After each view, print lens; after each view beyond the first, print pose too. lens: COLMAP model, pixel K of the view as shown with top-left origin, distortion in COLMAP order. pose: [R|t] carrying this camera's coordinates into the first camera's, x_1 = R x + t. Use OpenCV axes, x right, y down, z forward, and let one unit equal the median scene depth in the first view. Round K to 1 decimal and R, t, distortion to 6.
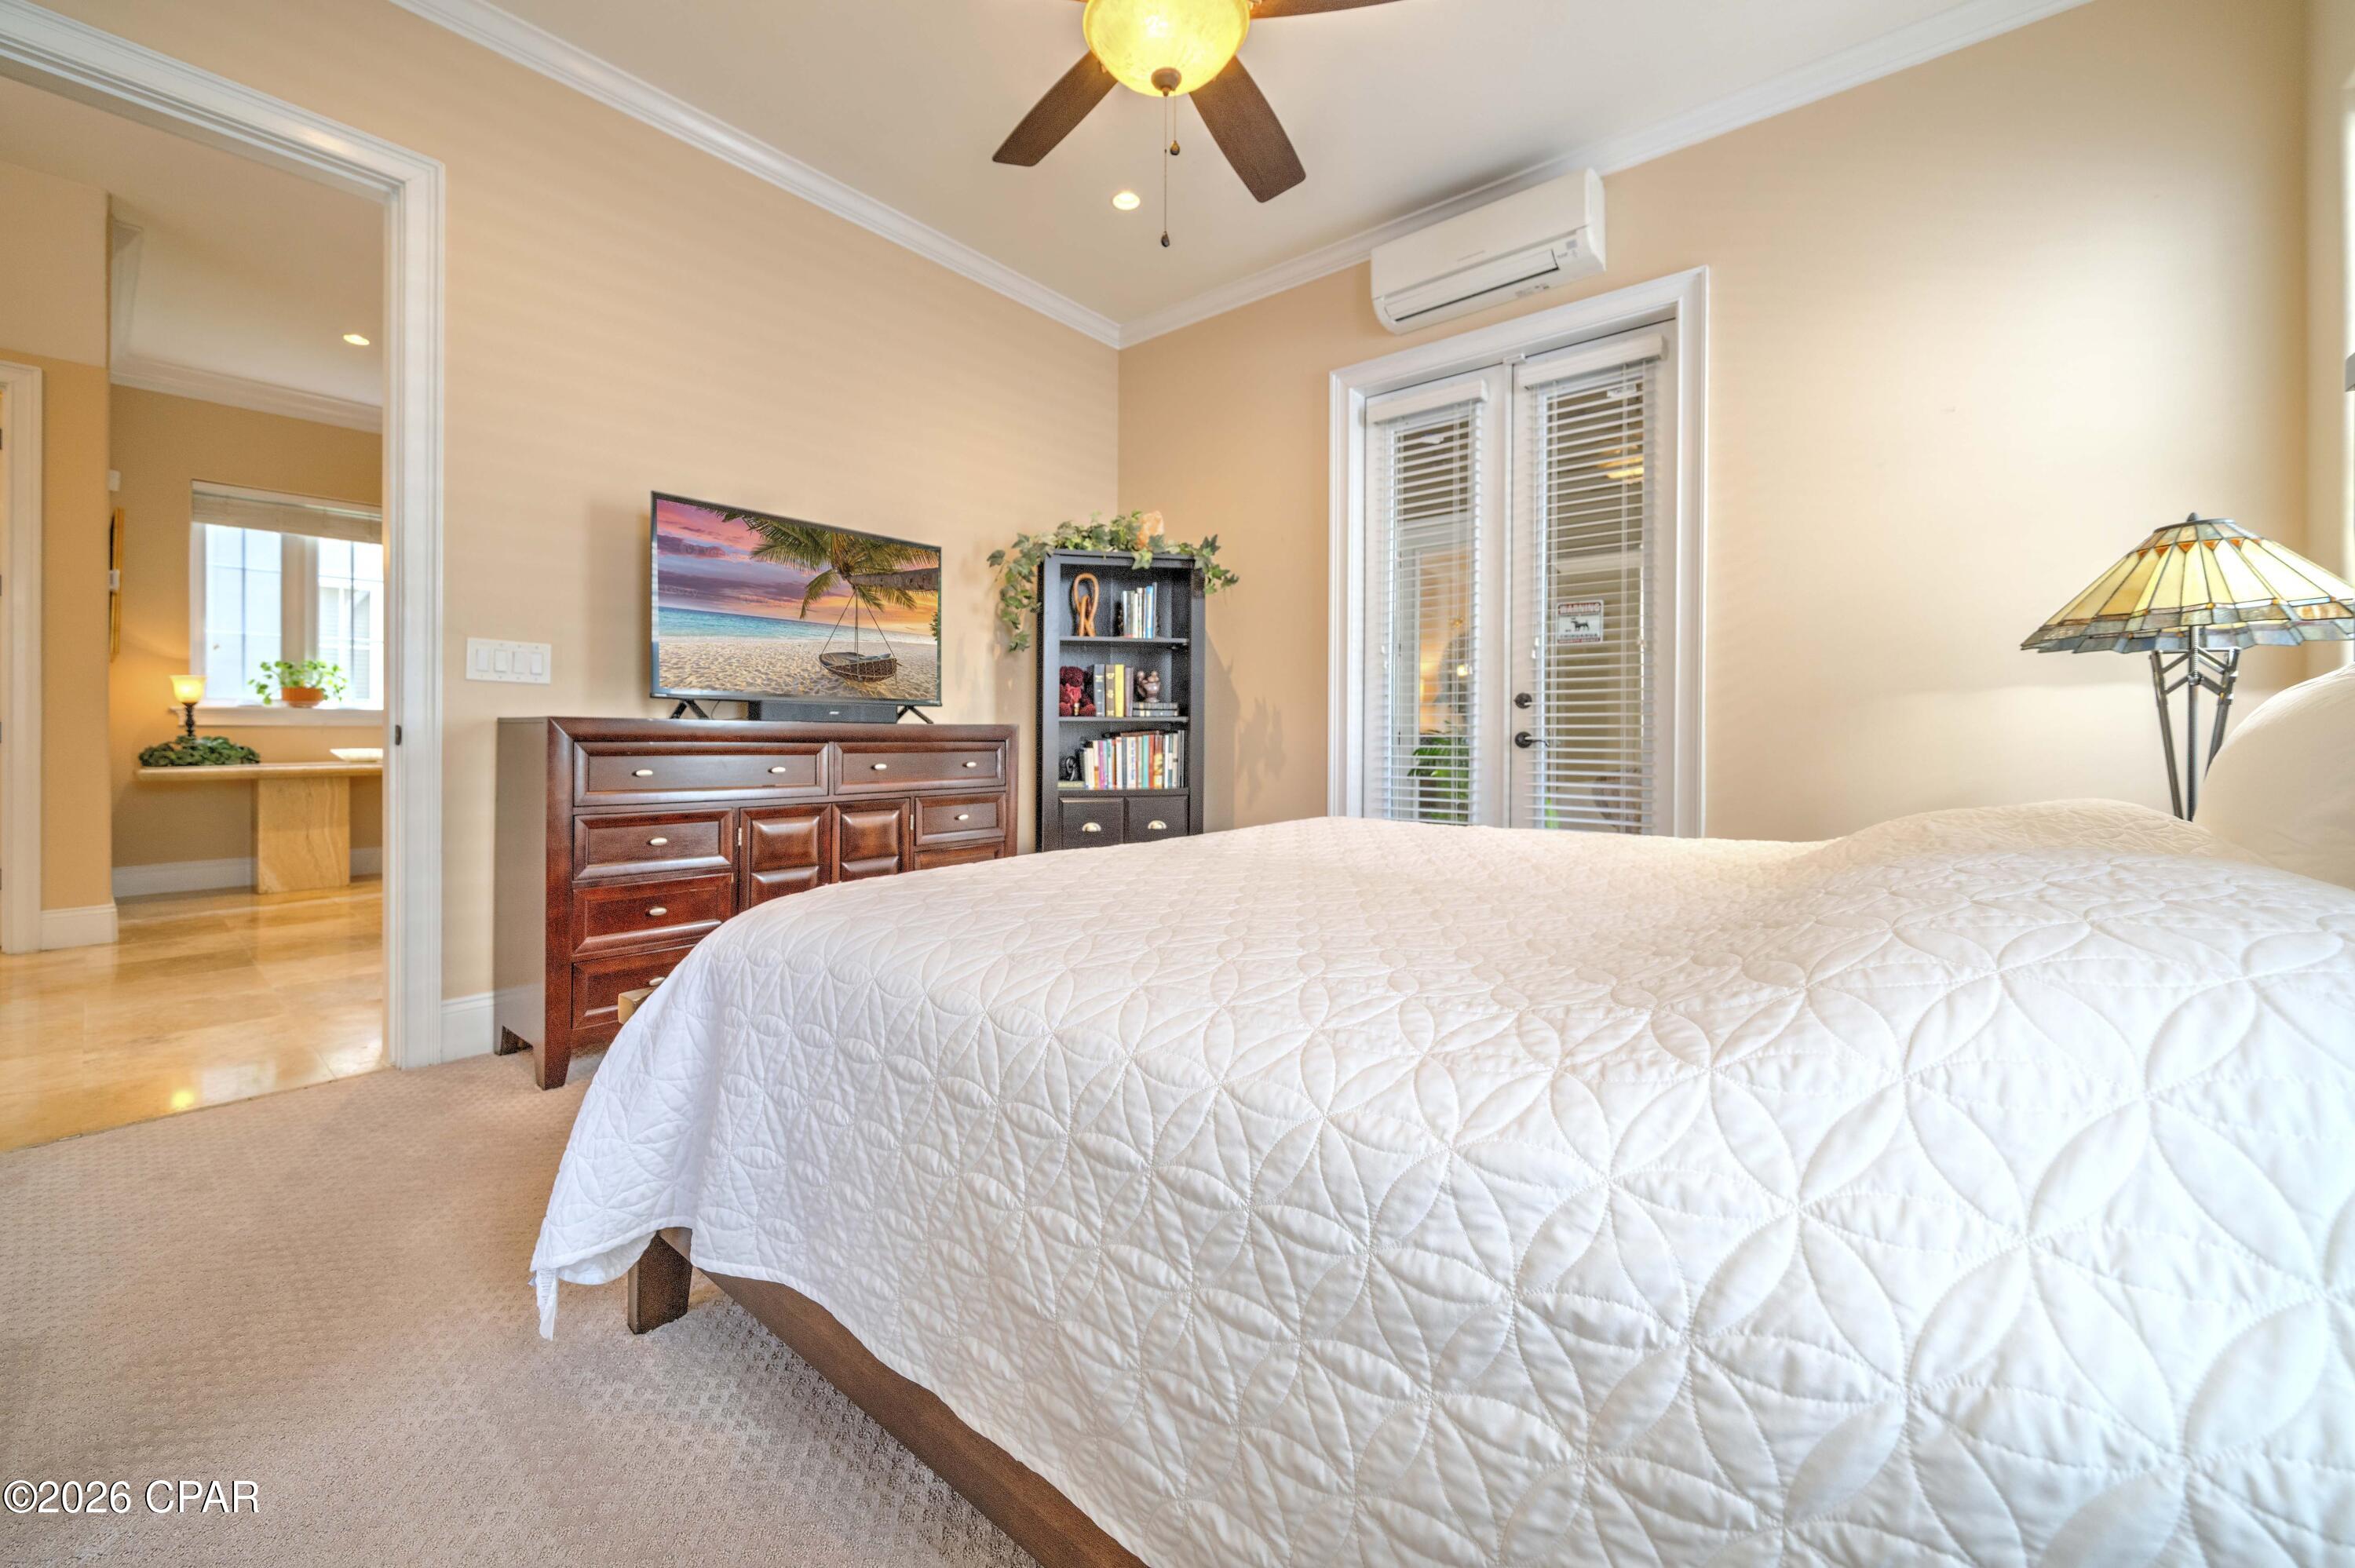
lens RADIAL K [[904.3, 0, 1178.7], [0, 904.3, 727.3], [0, 0, 1]] dist [0.015668, 0.000243]
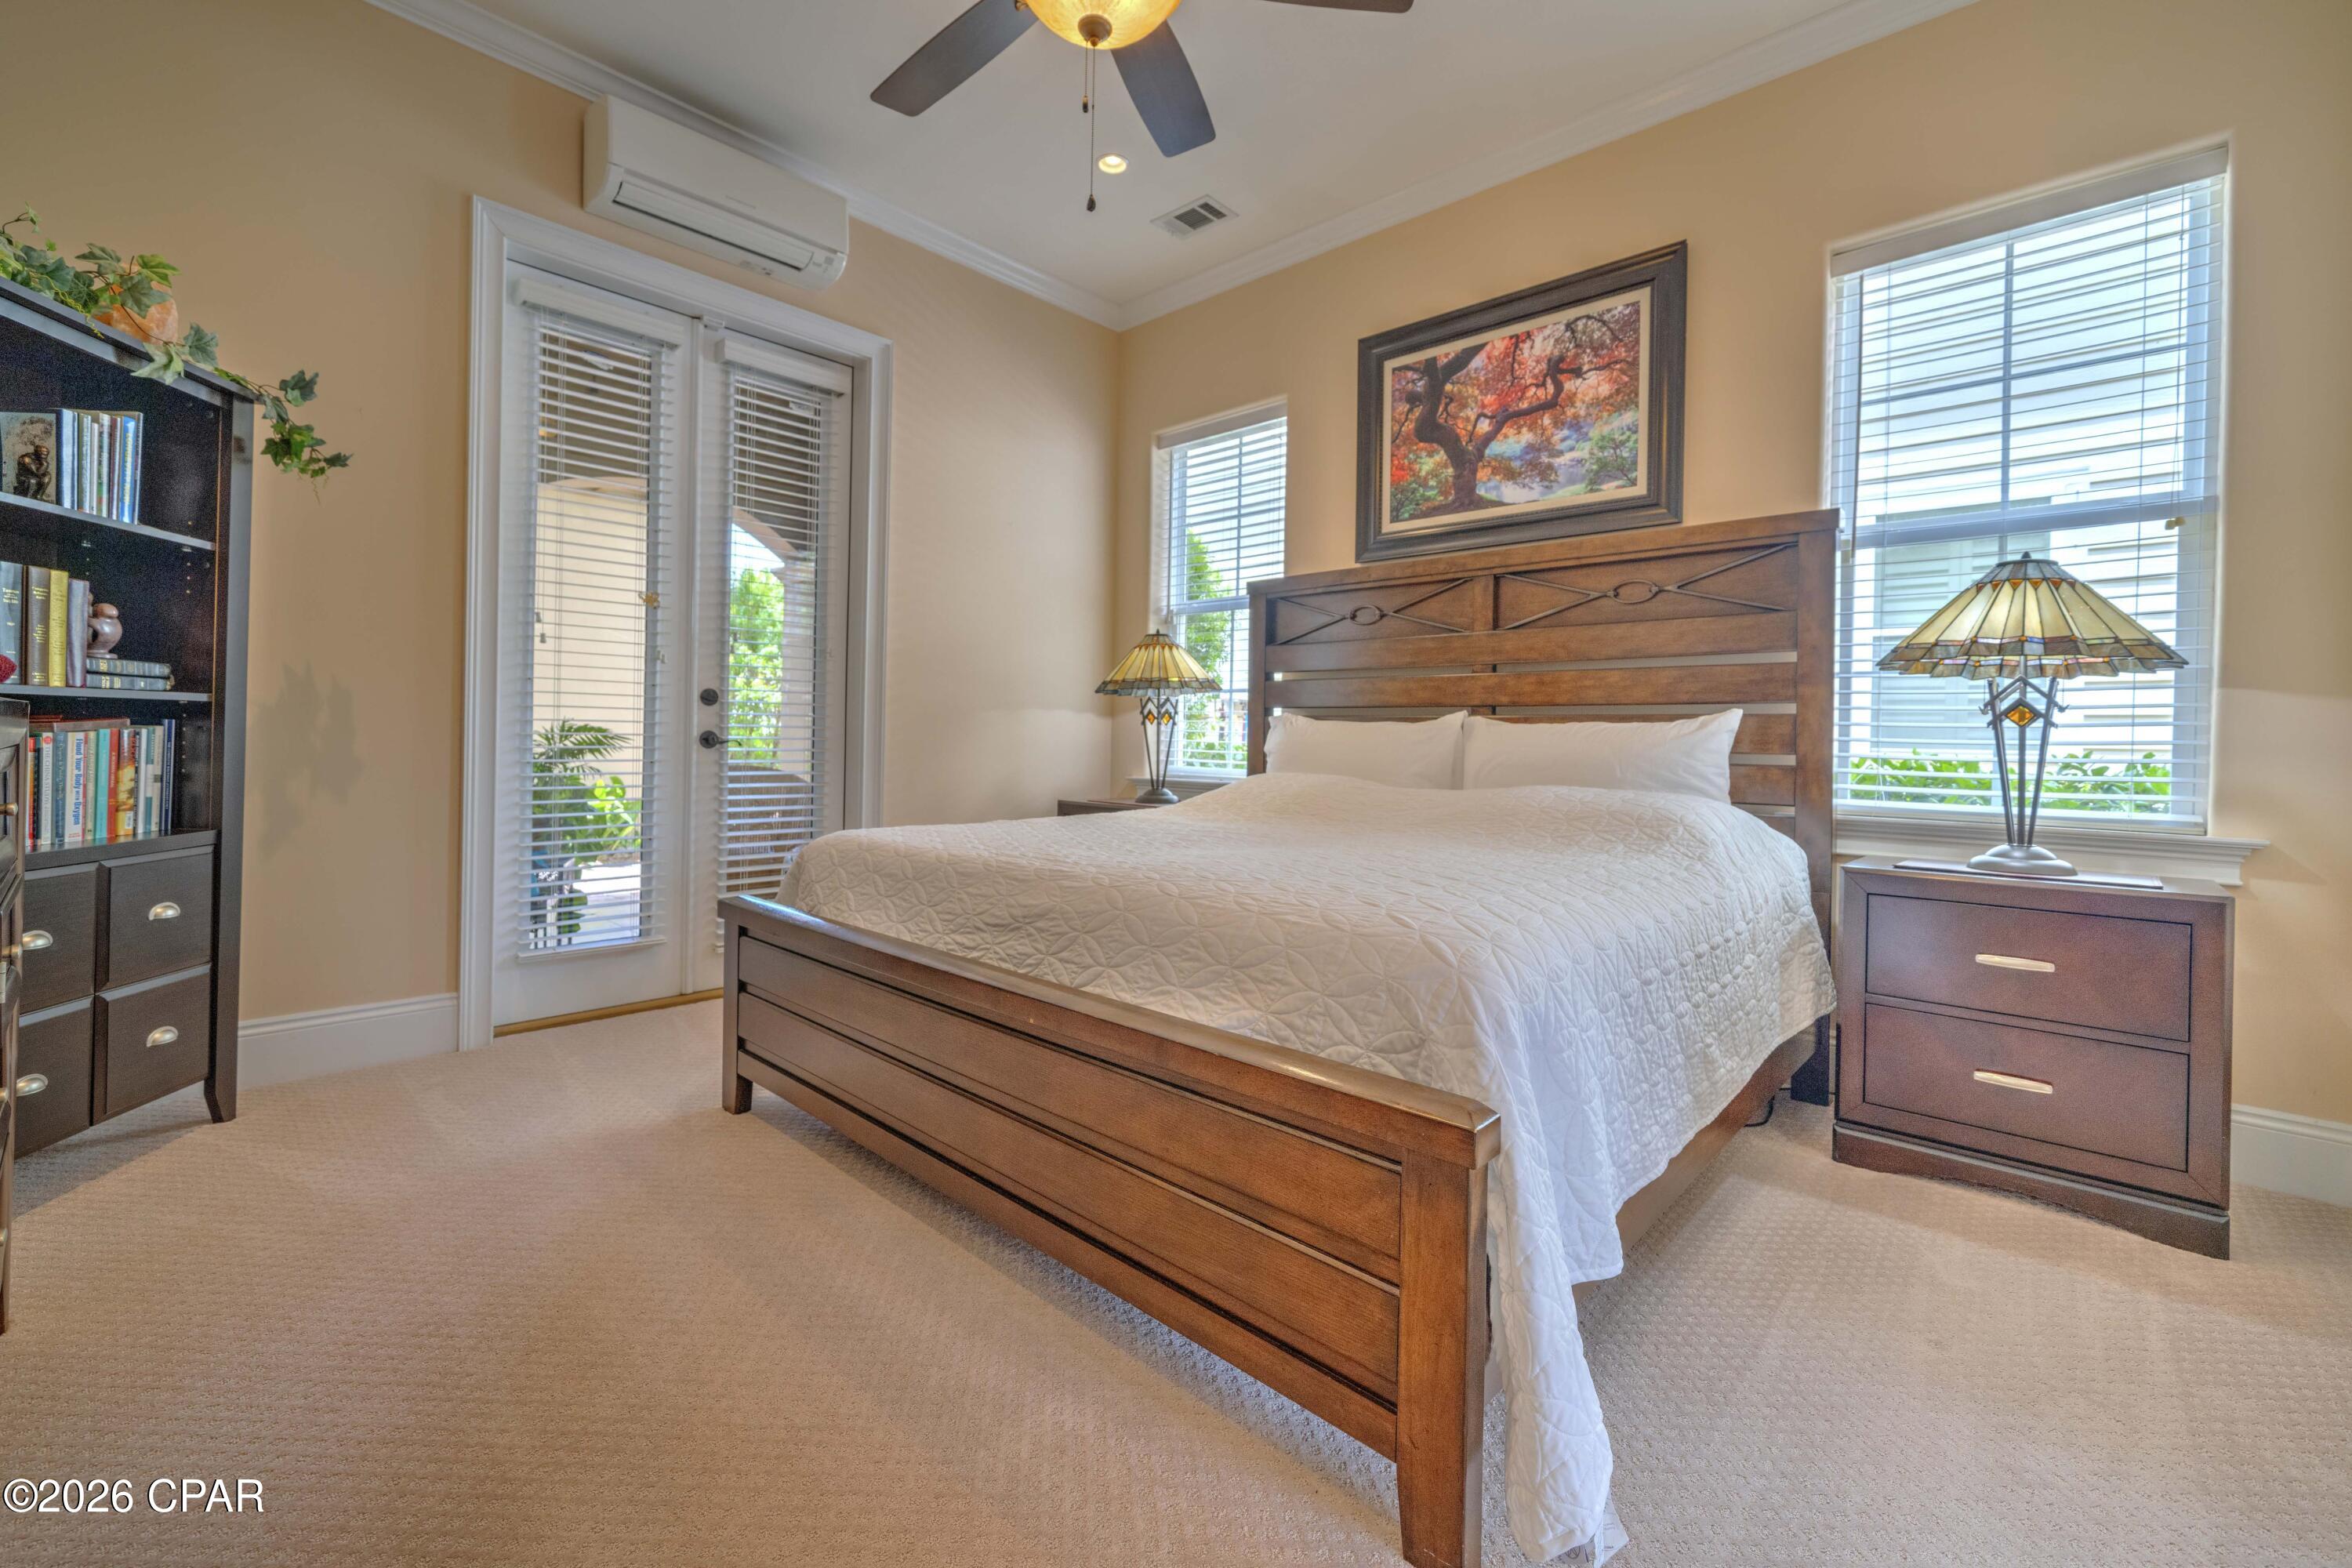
lens RADIAL K [[966.6, 0, 1185.6], [0, 966.6, 767.1], [0, 0, 1]] dist [-0.021388, 0.000031]
pose [[0.066269, -0.018662, 0.997627, -0.493444], [-0.019516, 0.999610, 0.019996, 0.008442], [-0.997611, -0.020795, 0.065879, 0.404012]]
